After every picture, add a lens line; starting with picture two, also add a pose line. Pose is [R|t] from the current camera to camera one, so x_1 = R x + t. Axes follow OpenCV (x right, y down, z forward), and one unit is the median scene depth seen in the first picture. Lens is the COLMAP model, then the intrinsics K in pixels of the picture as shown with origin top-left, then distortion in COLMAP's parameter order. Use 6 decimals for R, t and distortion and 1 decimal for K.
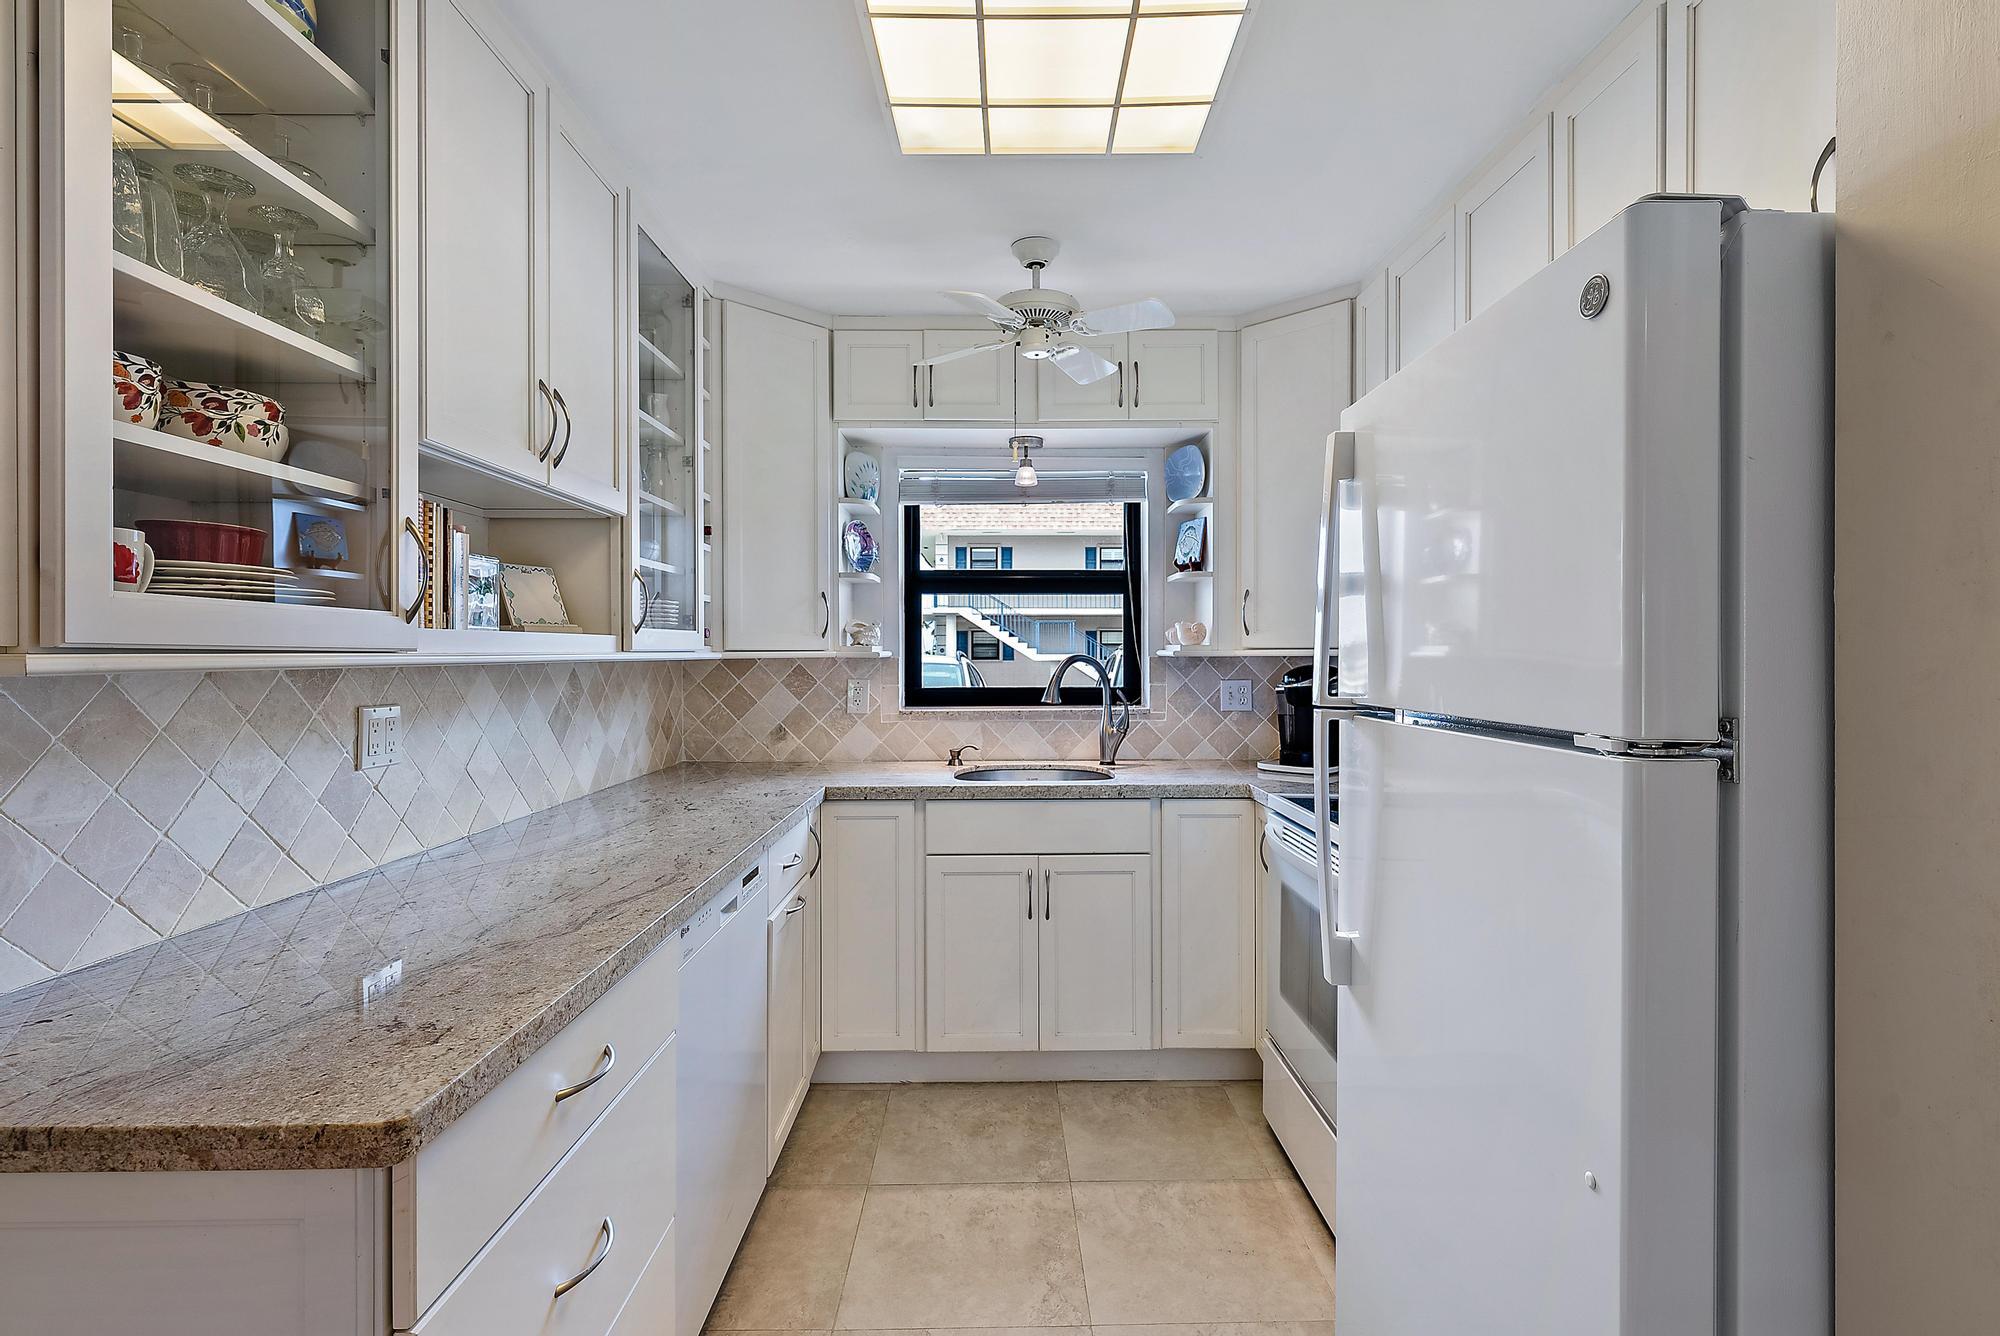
lens RADIAL K [[925.1, 0, 1006.5], [0, 925.1, 667.4], [0, 0, 1]] dist [-0.000342, -0.000137]
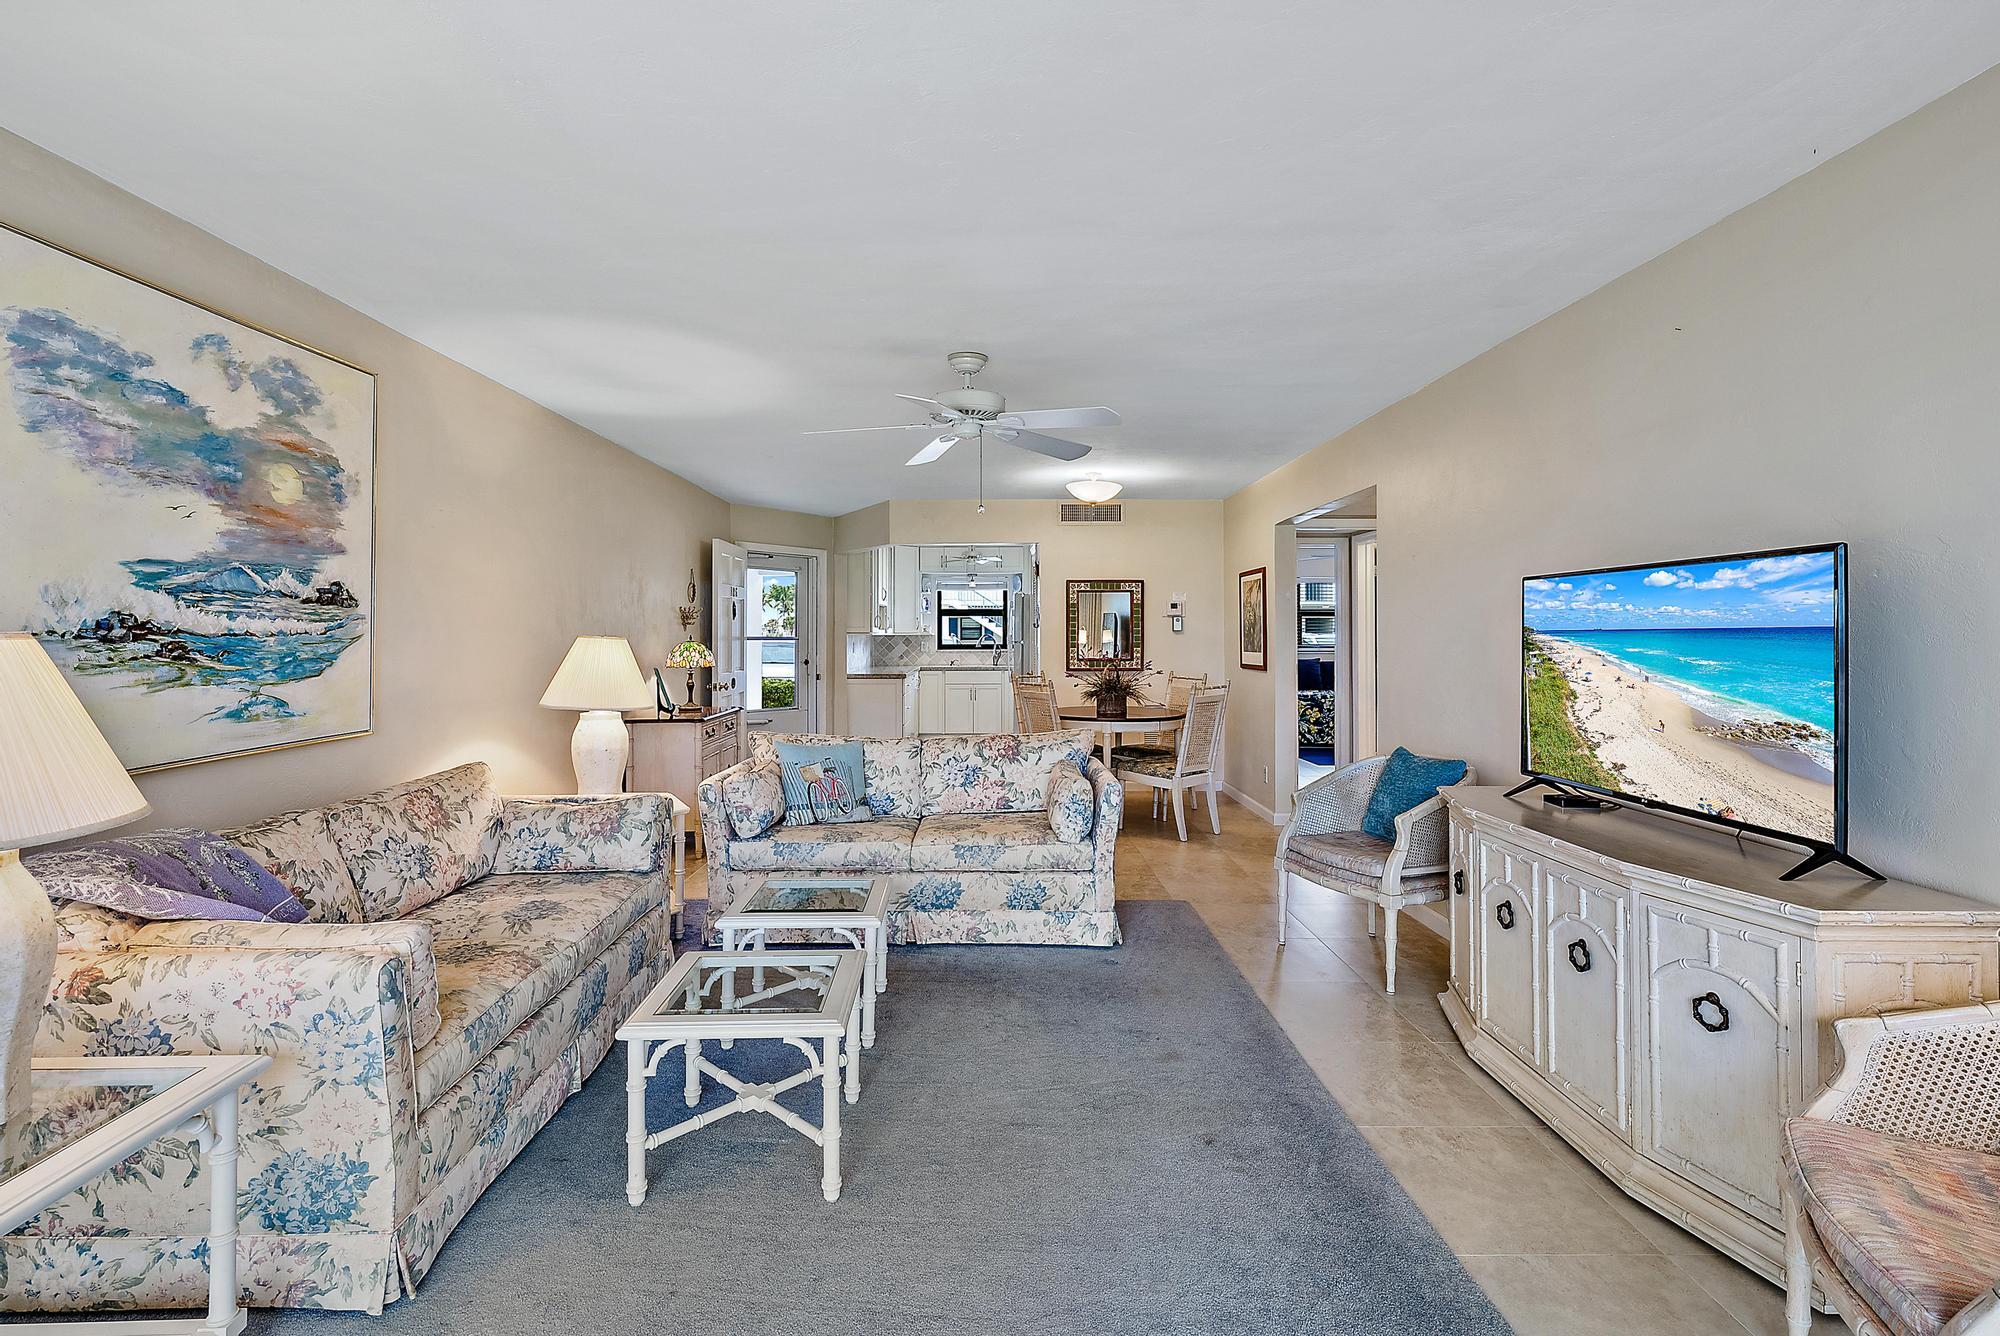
lens RADIAL K [[884.8, 0, 1000.5], [0, 884.8, 647.5], [0, 0, 1]] dist [-0.001857, -0.000134]
pose [[0.999919, 0.001516, 0.012610, 0.090700], [-0.001491, 0.999997, -0.002004, 0.044886], [-0.012613, 0.001985, 0.999918, -2.502908]]
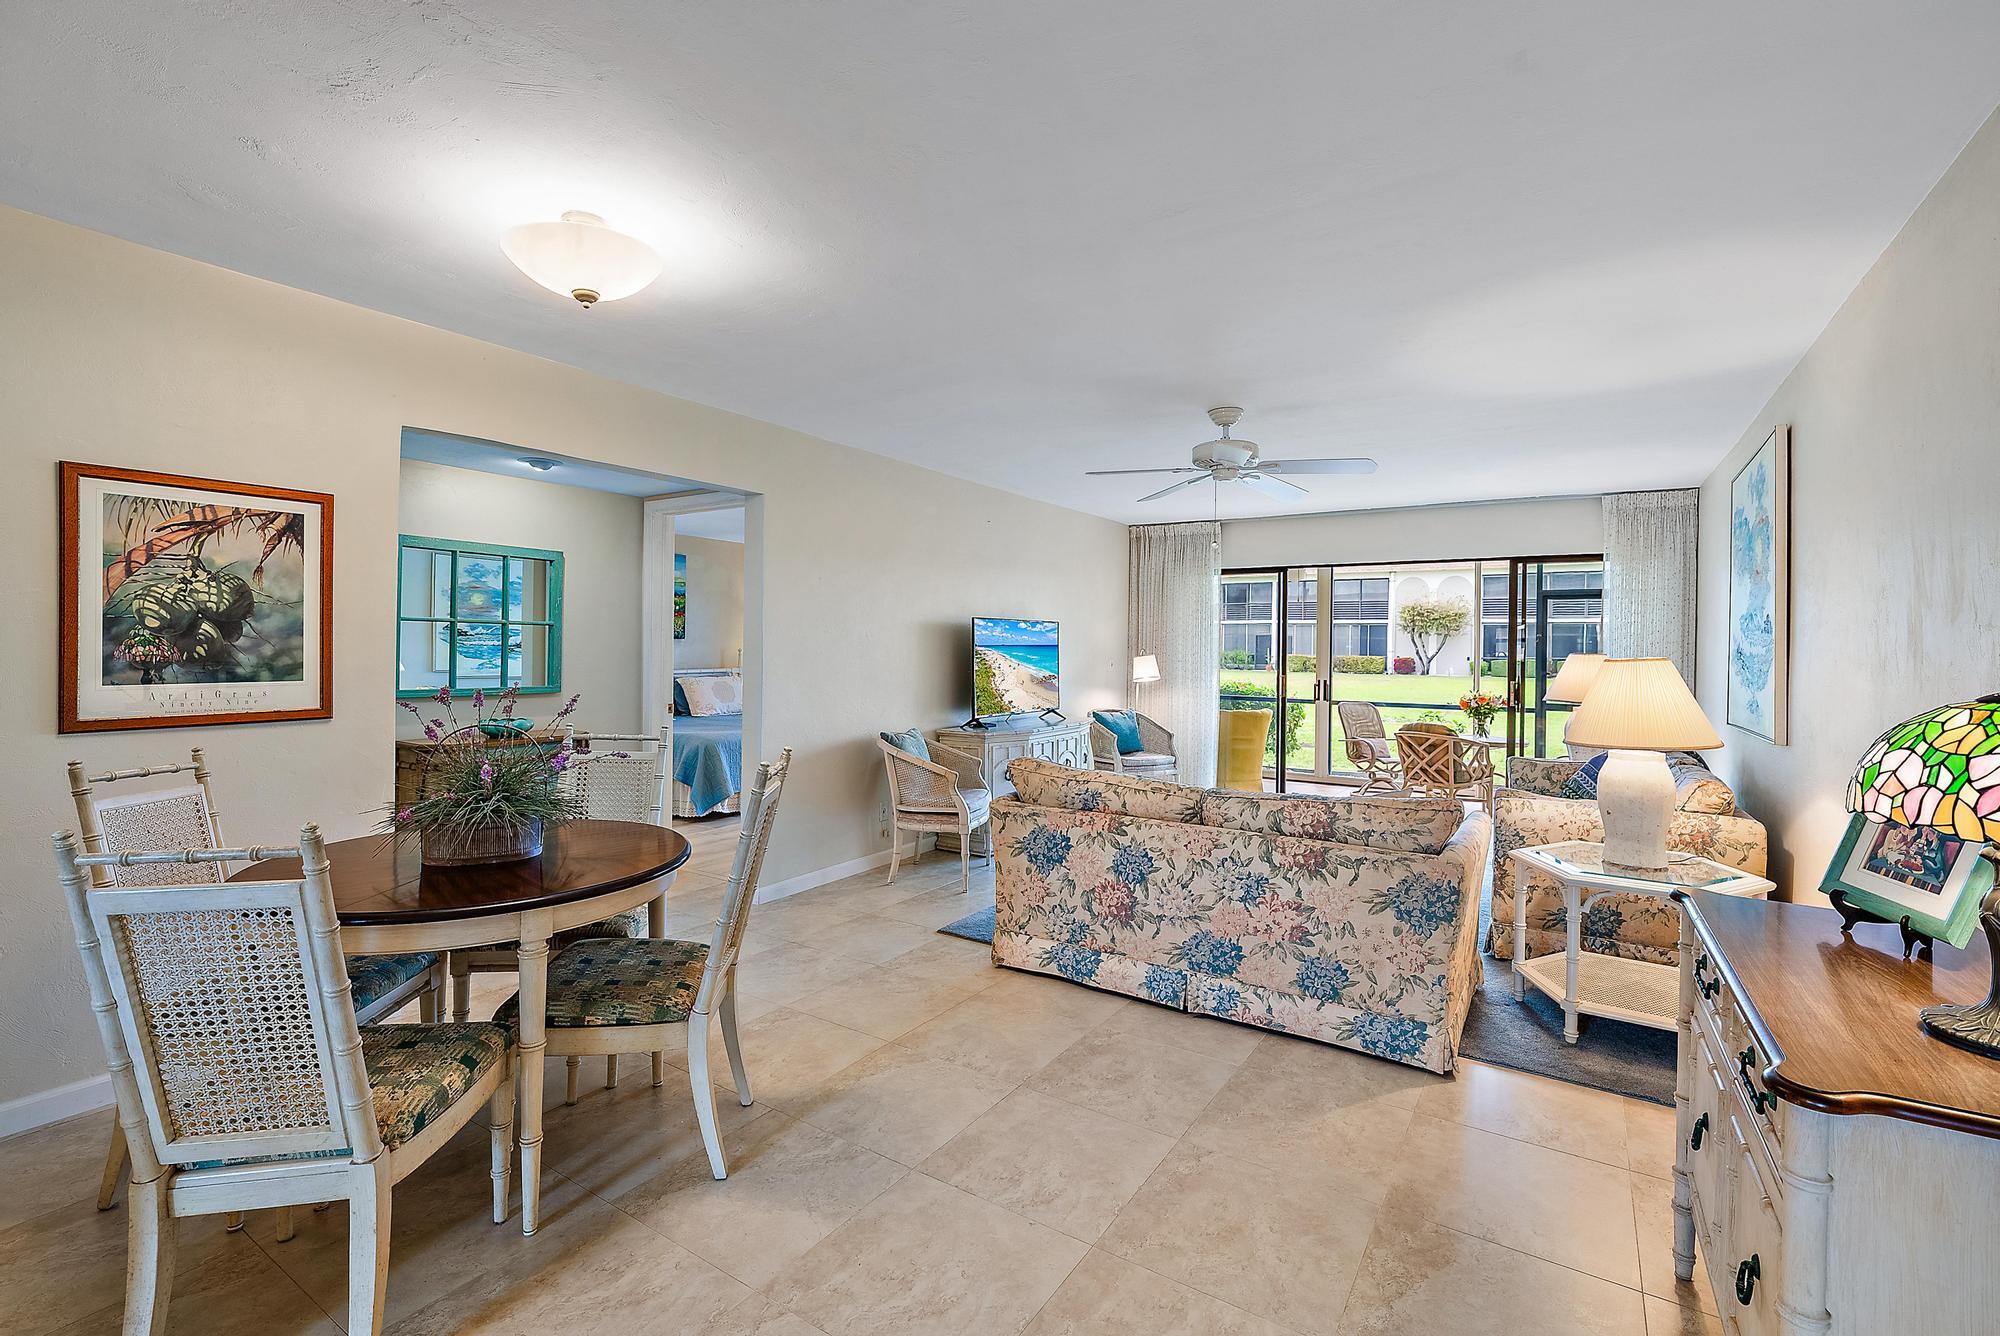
lens RADIAL K [[884.8, 0, 1000.5], [0, 884.8, 647.5], [0, 0, 1]] dist [-0.001857, -0.000134]
pose [[-0.835106, -0.007993, 0.550031, -0.369572], [-0.000645, 0.999908, 0.013550, 0.004859], [-0.550089, 0.010960, -0.835034, -0.137058]]
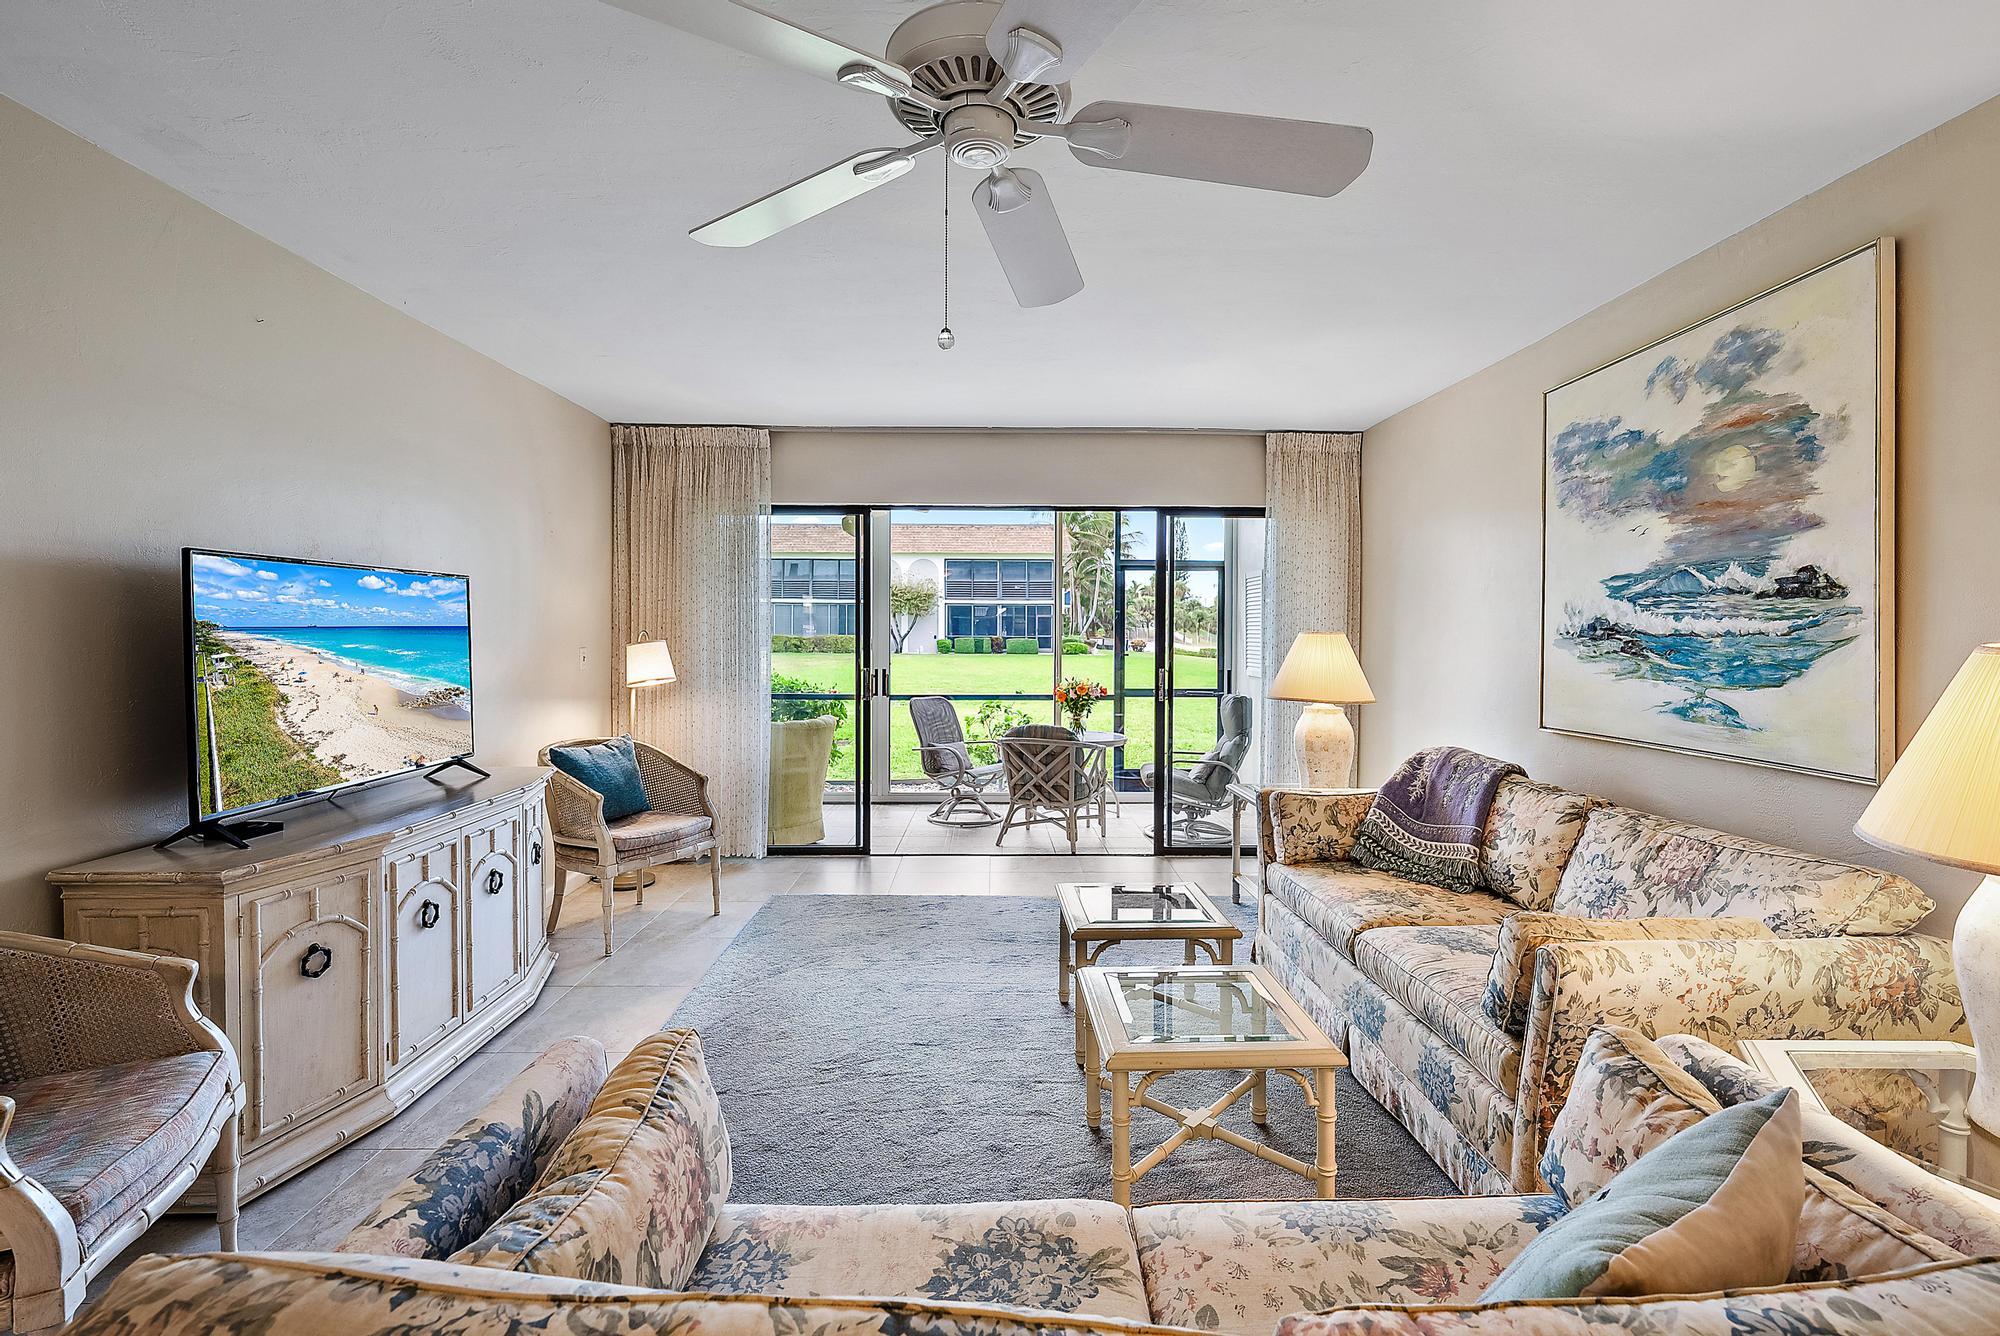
lens RADIAL K [[881.2, 0, 1011.2], [0, 881.2, 638.9], [0, 0, 1]] dist [-0.000348, -0.000089]
pose [[-0.999868, -0.000782, -0.016202, 0.052740], [-0.001197, 0.999671, 0.025617, 0.016675], [0.016177, 0.025633, -0.999541, -0.921520]]
